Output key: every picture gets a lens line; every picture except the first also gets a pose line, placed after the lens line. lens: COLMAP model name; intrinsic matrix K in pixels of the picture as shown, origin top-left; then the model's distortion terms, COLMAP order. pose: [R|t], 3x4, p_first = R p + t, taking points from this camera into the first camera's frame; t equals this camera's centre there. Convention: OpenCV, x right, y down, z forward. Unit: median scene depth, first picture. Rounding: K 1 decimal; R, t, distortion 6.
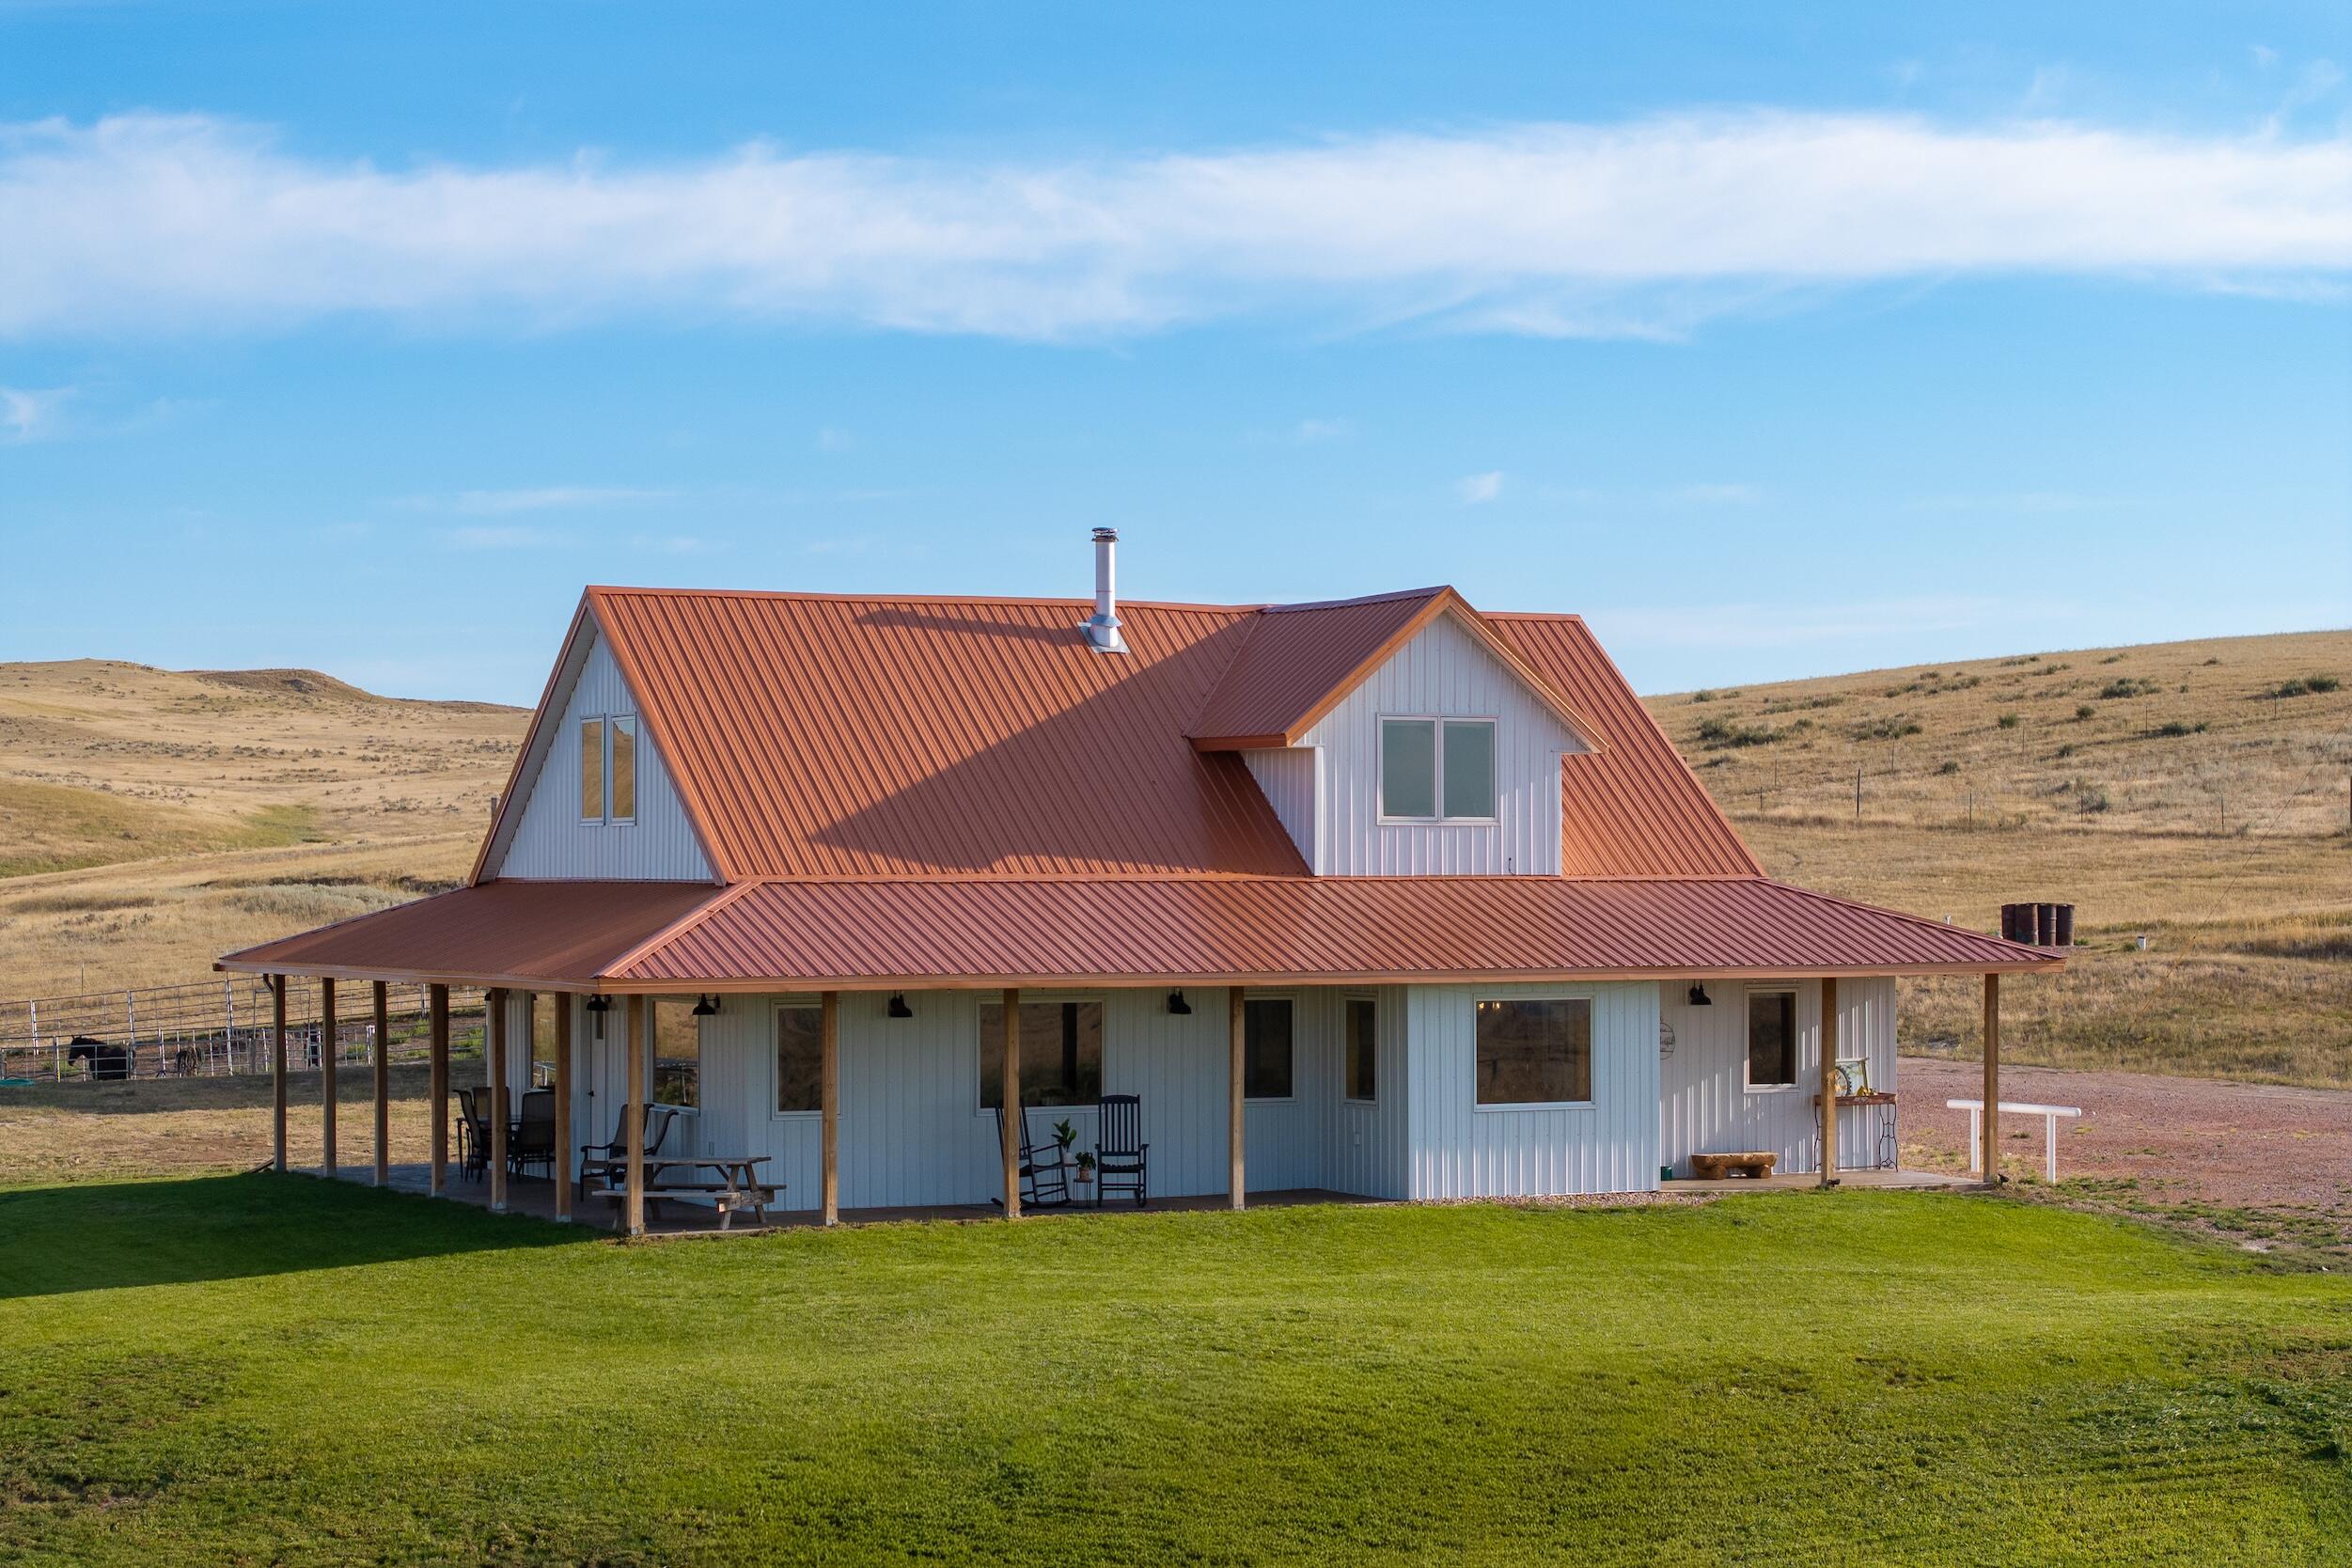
lens RADIAL K [[4699.9, 0, 1174.4], [0, 4699.9, 829.1], [0, 0, 1]] dist [-0.113696, 0.745561]
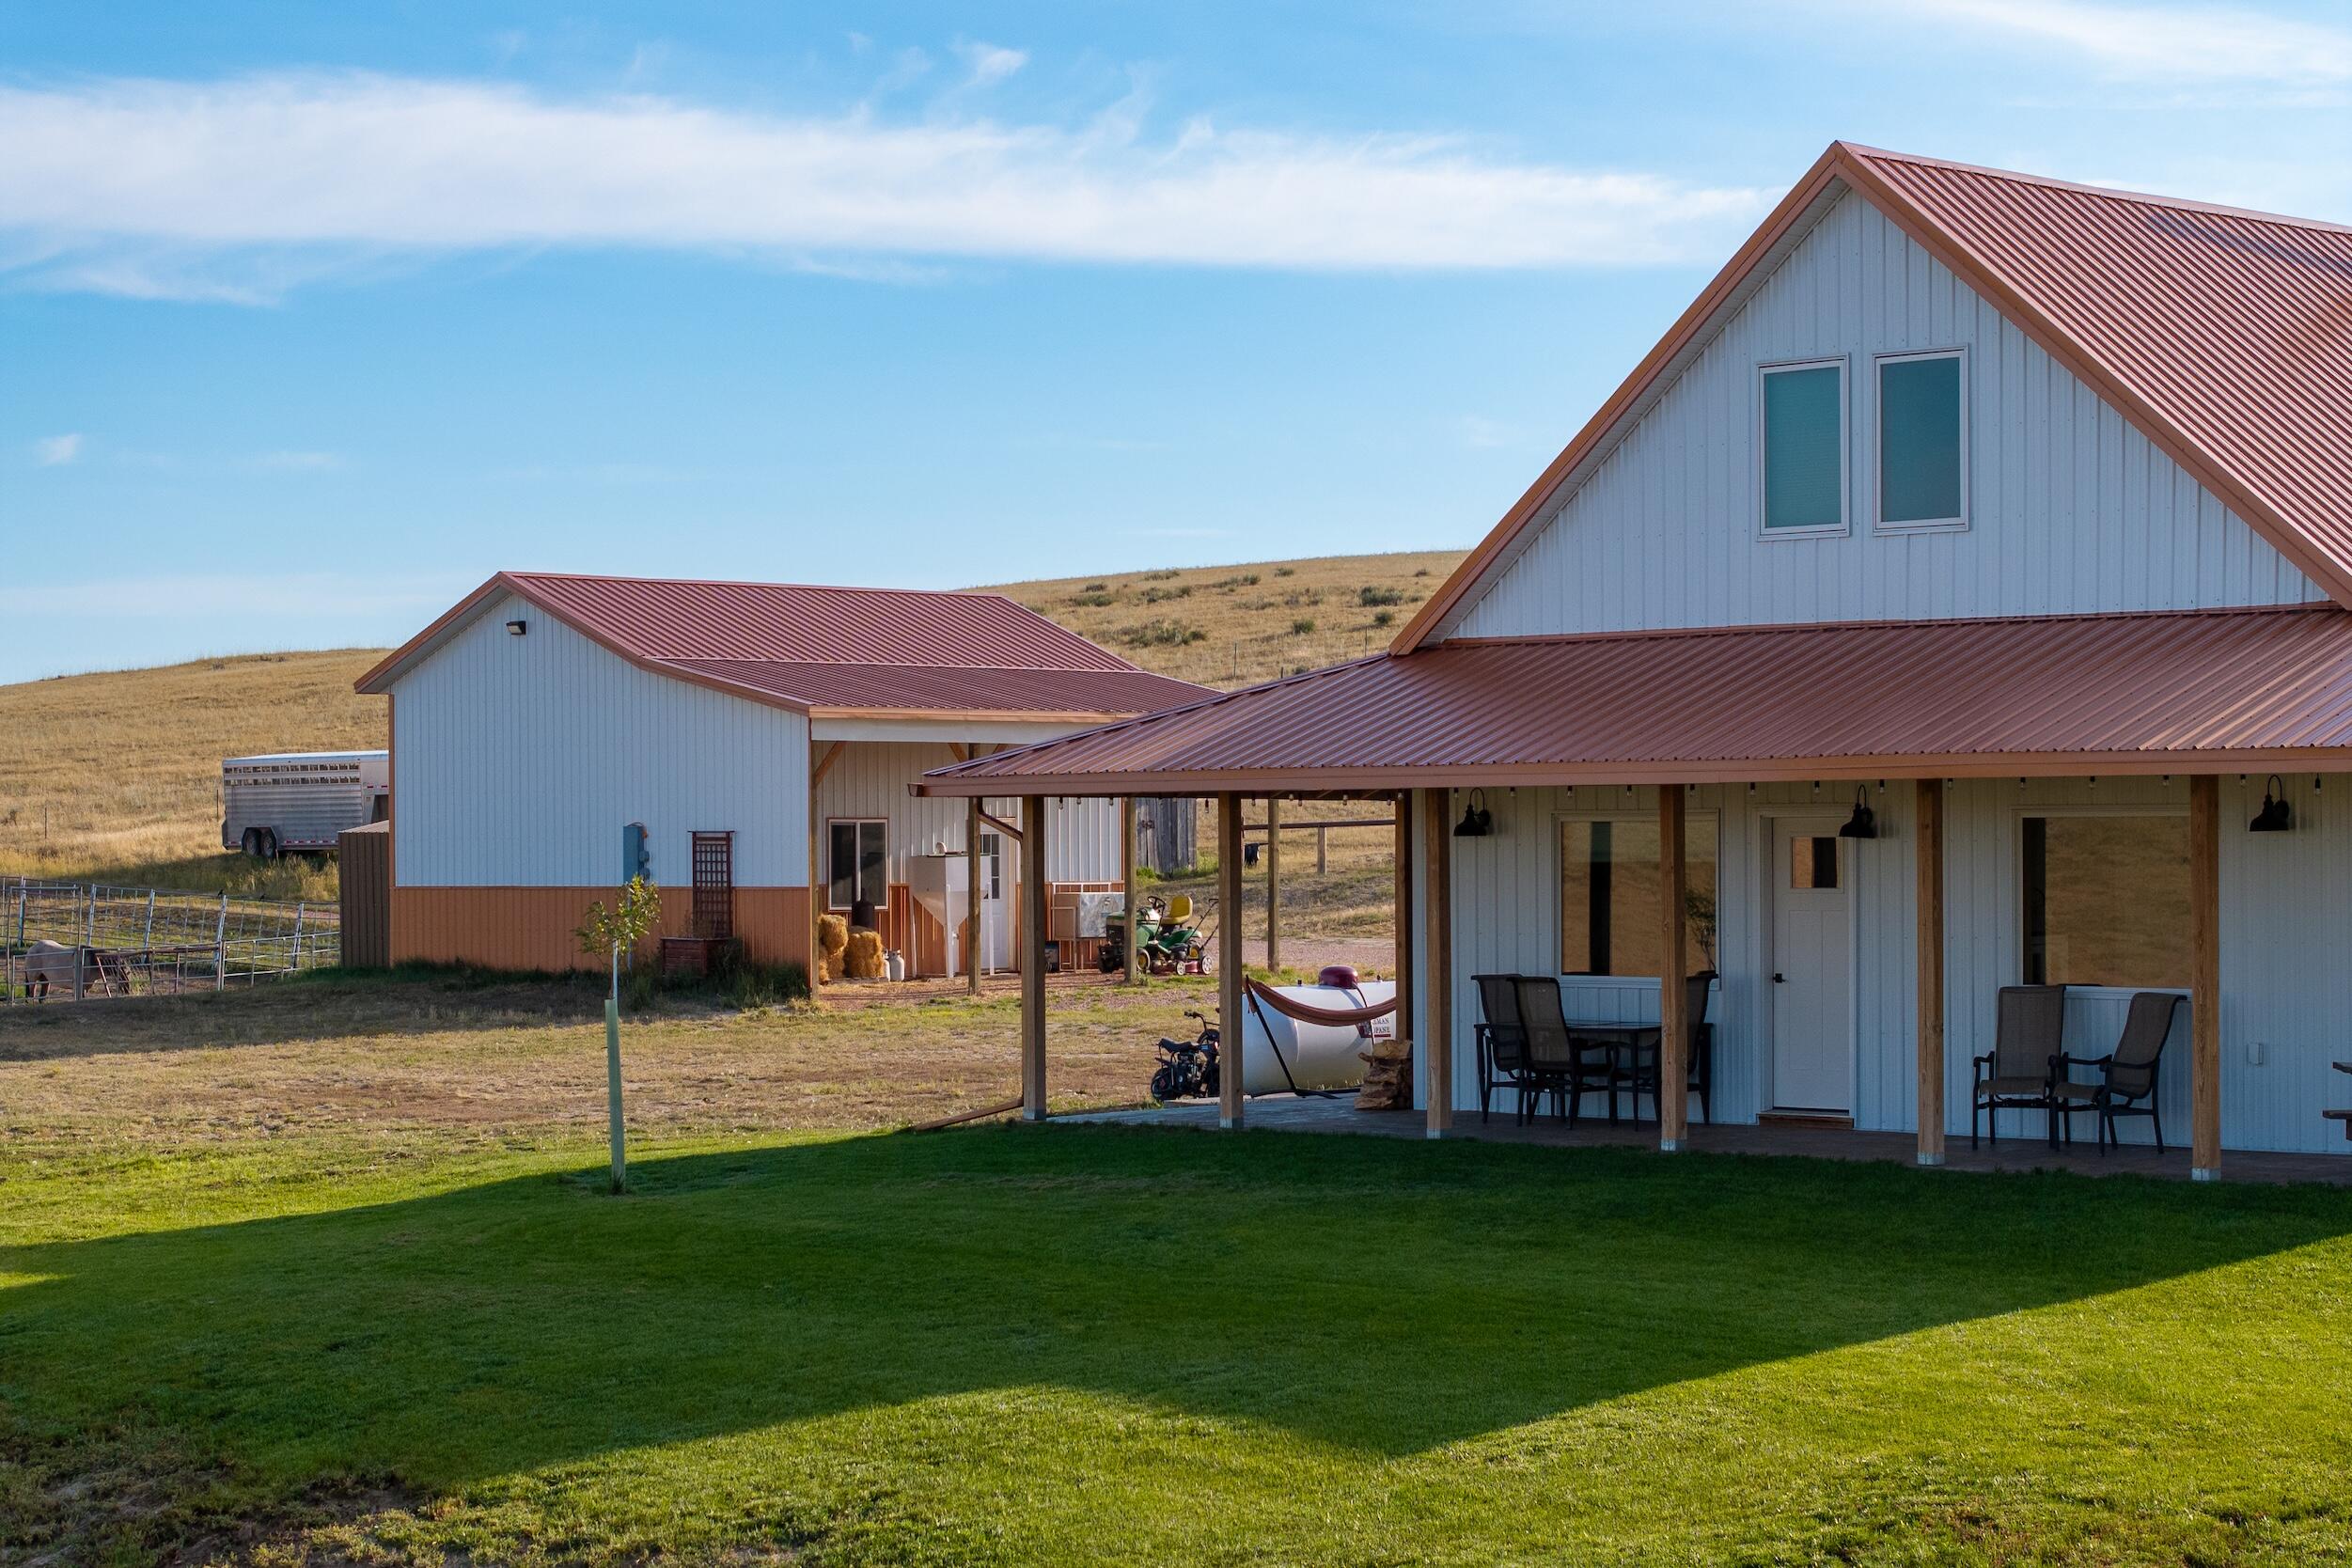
lens RADIAL K [[4699.9, 0, 1174.4], [0, 4699.9, 829.1], [0, 0, 1]] dist [-0.113696, 0.745561]
pose [[0.955545, -0.000728, 0.294845, -0.387960], [-0.001062, 0.999982, 0.005913, 0.034086], [-0.294844, -0.005963, 0.955527, 0.445965]]
